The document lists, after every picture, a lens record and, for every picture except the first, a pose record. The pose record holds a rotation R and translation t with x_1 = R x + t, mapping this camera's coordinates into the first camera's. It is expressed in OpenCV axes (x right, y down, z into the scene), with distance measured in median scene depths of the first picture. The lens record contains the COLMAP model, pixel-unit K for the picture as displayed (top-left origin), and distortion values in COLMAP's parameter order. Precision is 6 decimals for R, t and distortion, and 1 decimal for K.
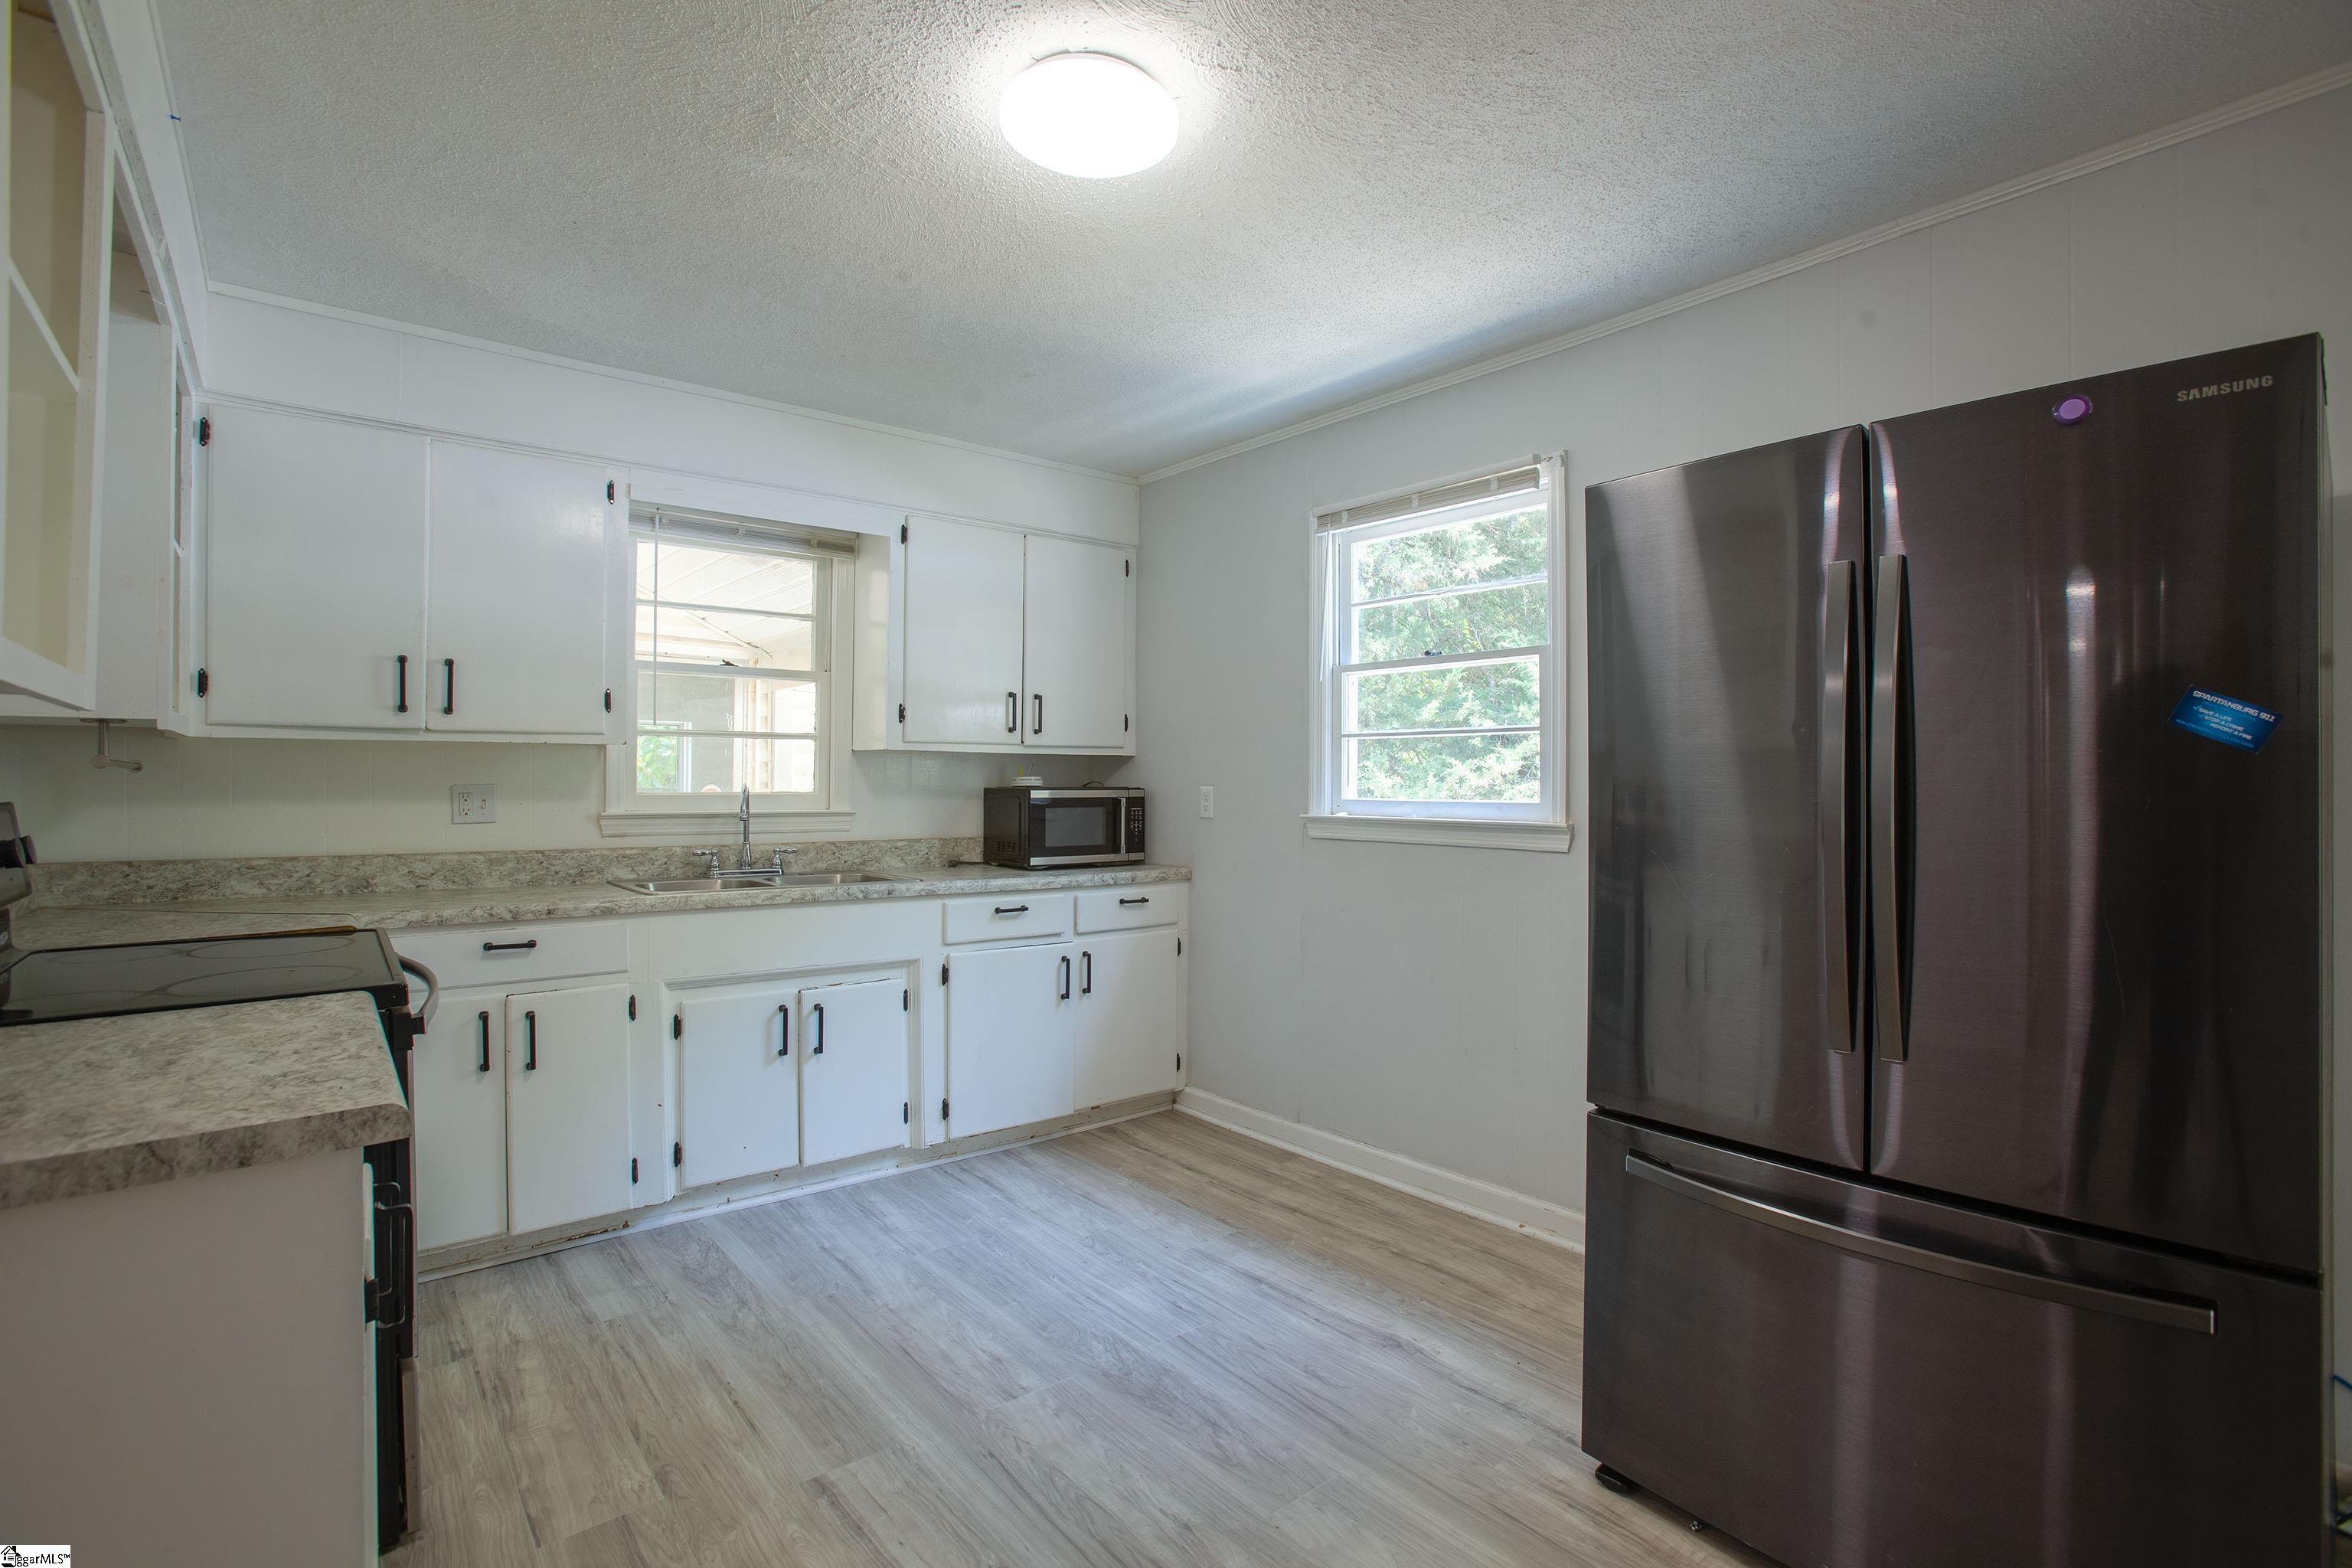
lens RADIAL K [[1079.0, 0, 1174.0], [0, 1079.0, 779.3], [0, 0, 1]] dist [-0.073636, 0.030294]
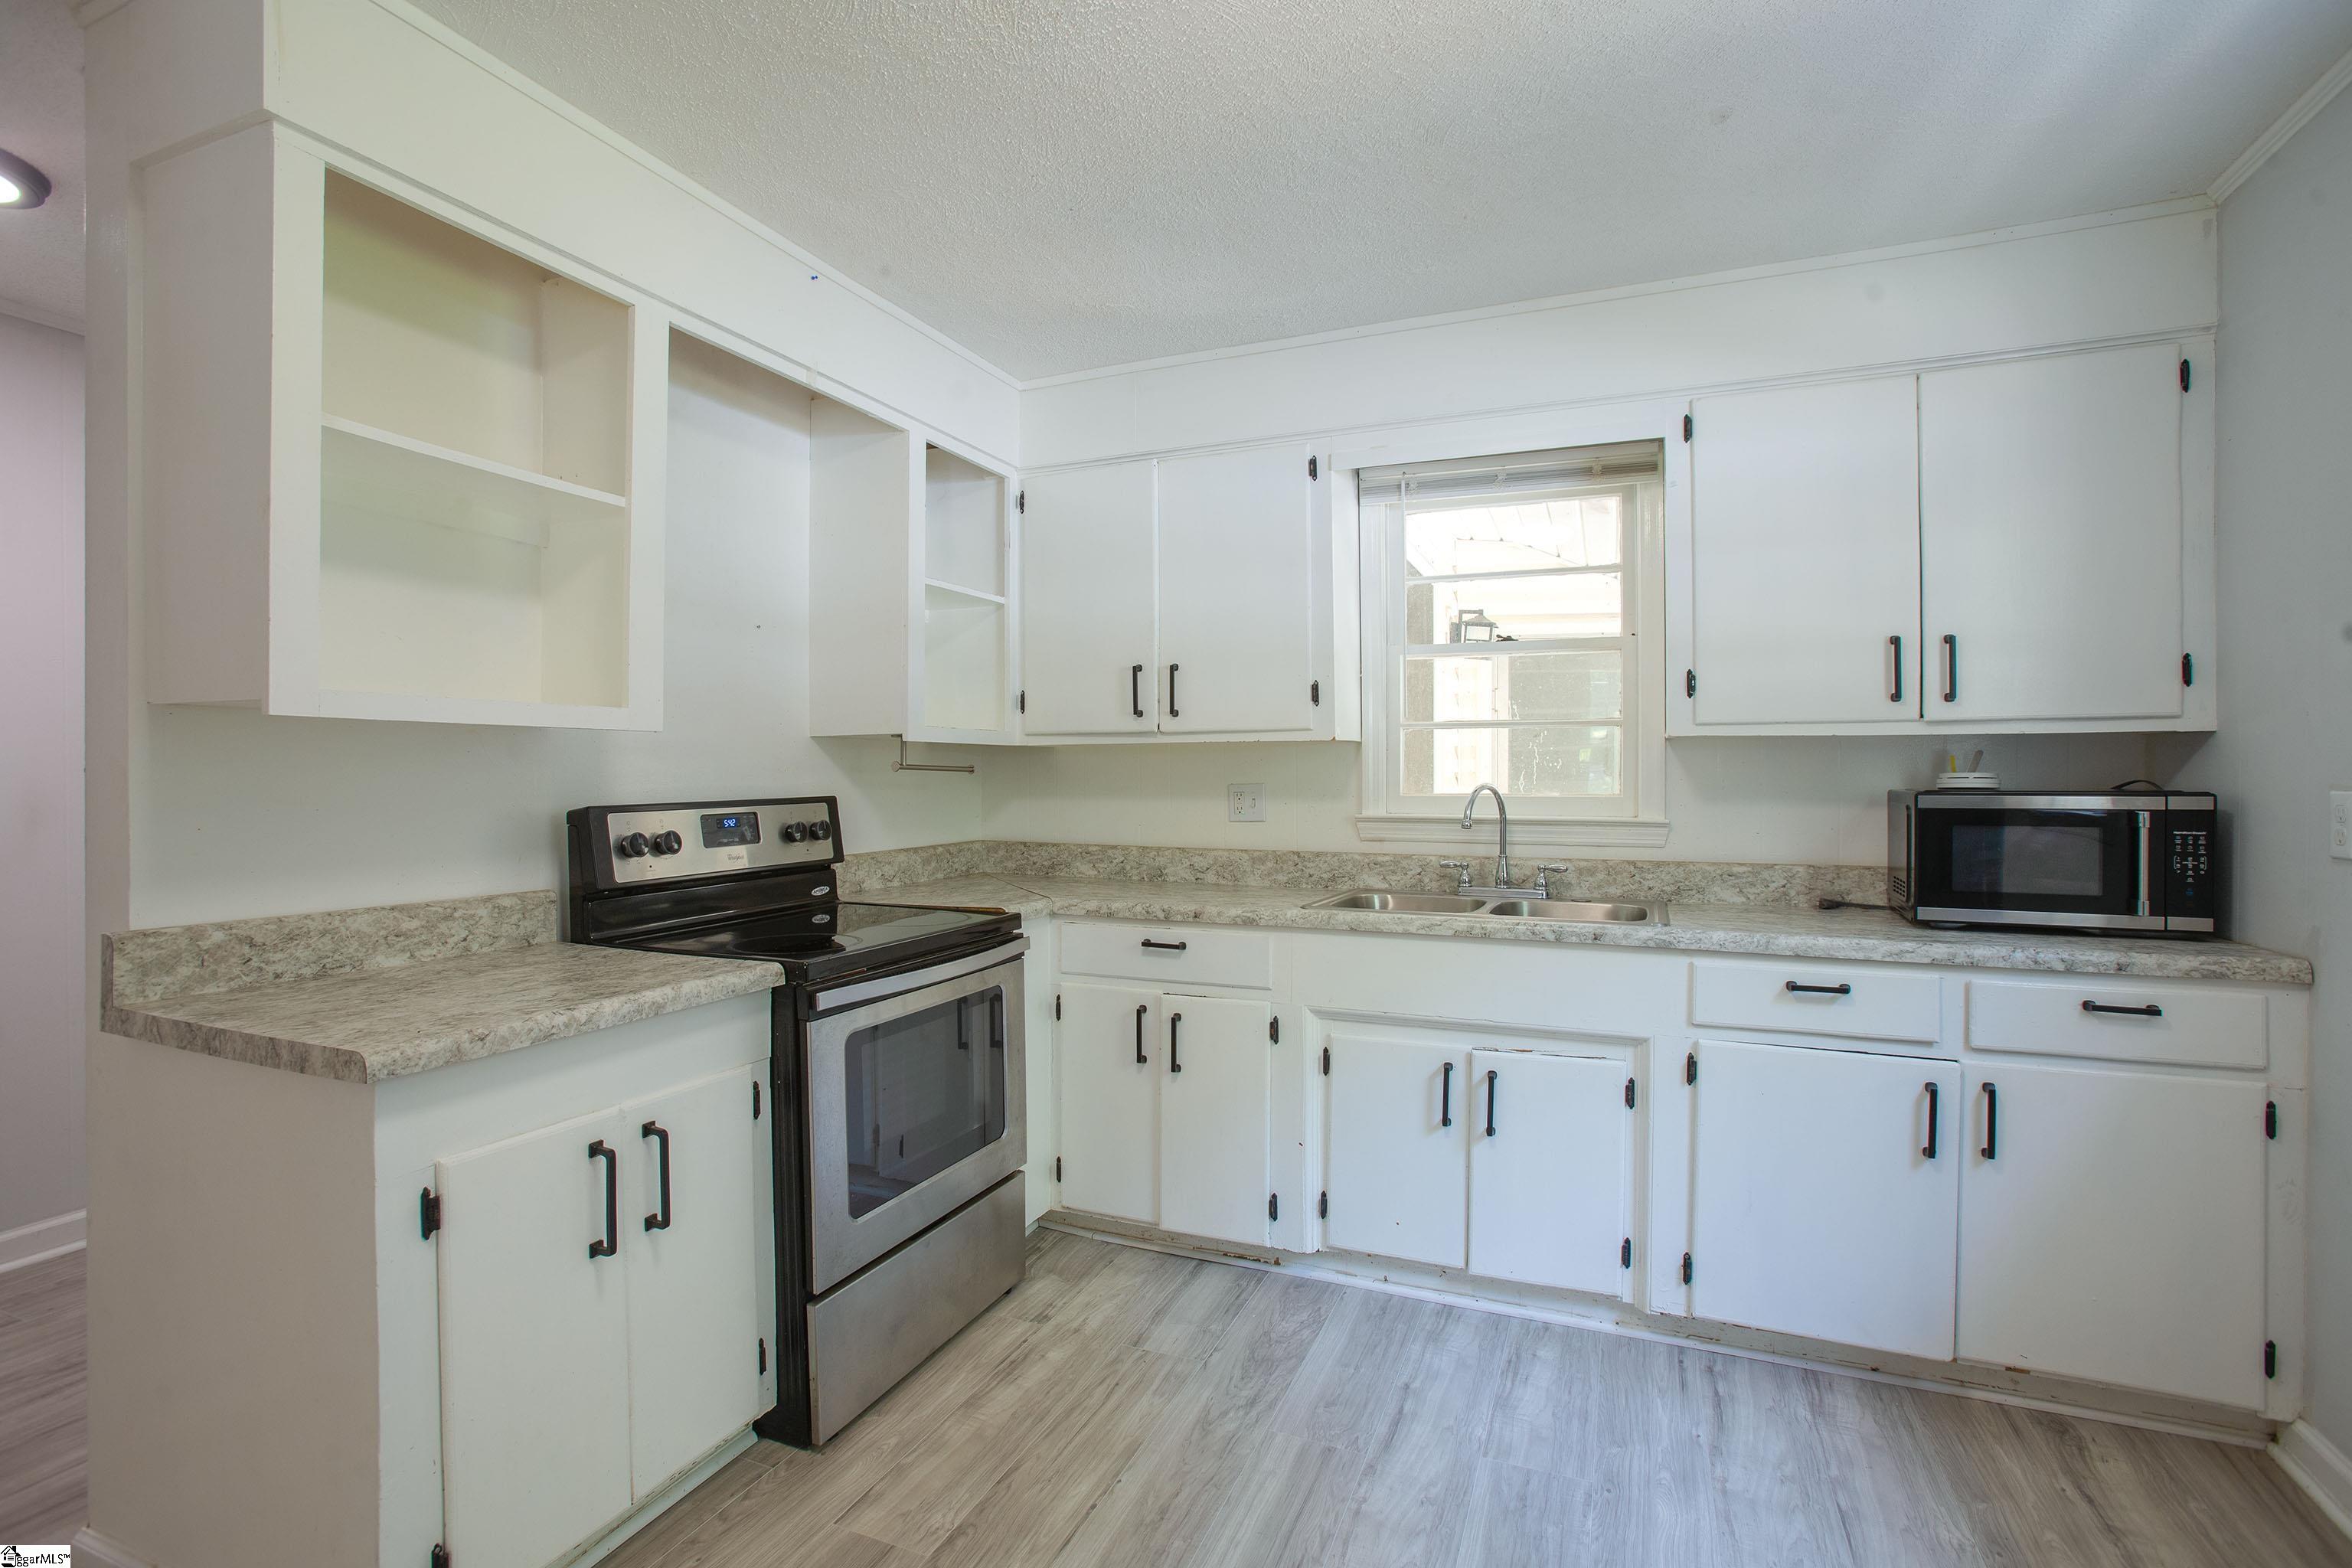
lens RADIAL K [[1107.1, 0, 1166.6], [0, 1107.1, 777.2], [0, 0, 1]] dist [-0.078006, 0.036000]
pose [[0.451982, -0.002427, -0.892024, 0.247818], [0.003300, 0.999994, -0.001049, -0.000634], [0.892021, -0.002469, 0.451988, 0.411294]]
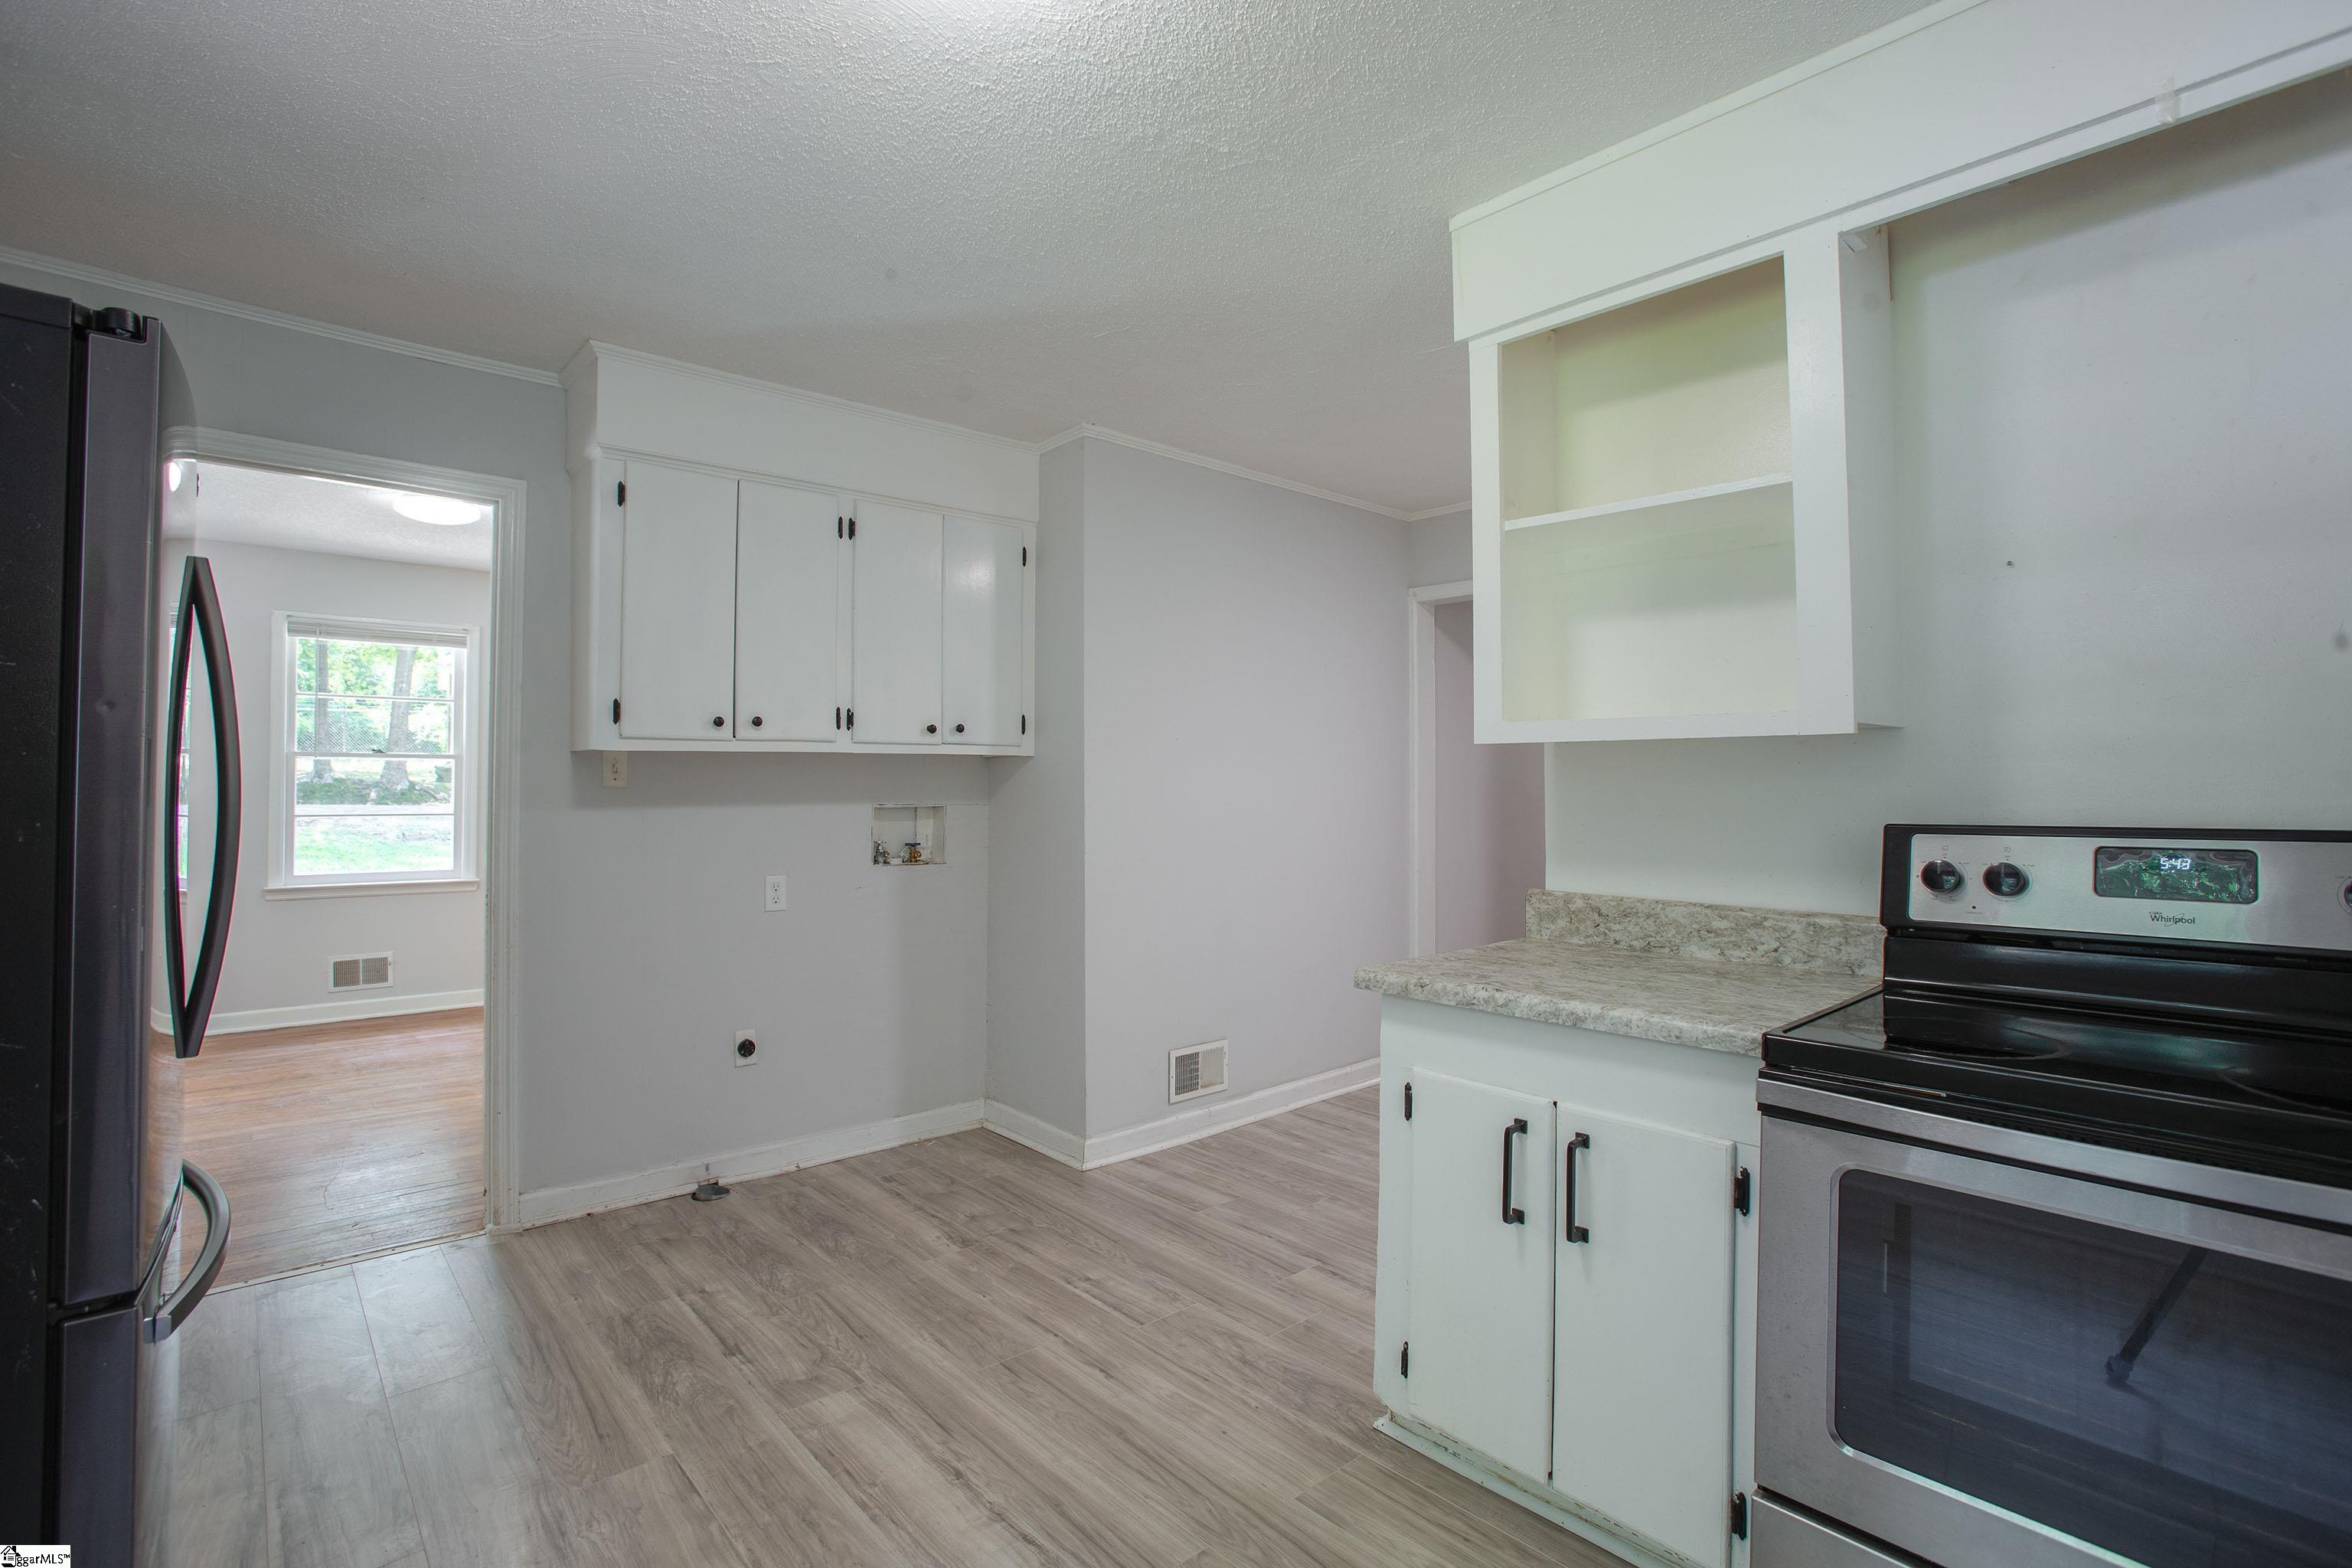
lens RADIAL K [[1079.0, 0, 1174.0], [0, 1079.0, 779.3], [0, 0, 1]] dist [-0.073636, 0.030294]
pose [[-0.999416, -0.009751, -0.032735, -0.115777], [-0.009448, 0.999911, -0.009387, 0.000724], [0.032824, -0.009072, -0.999420, 0.927689]]
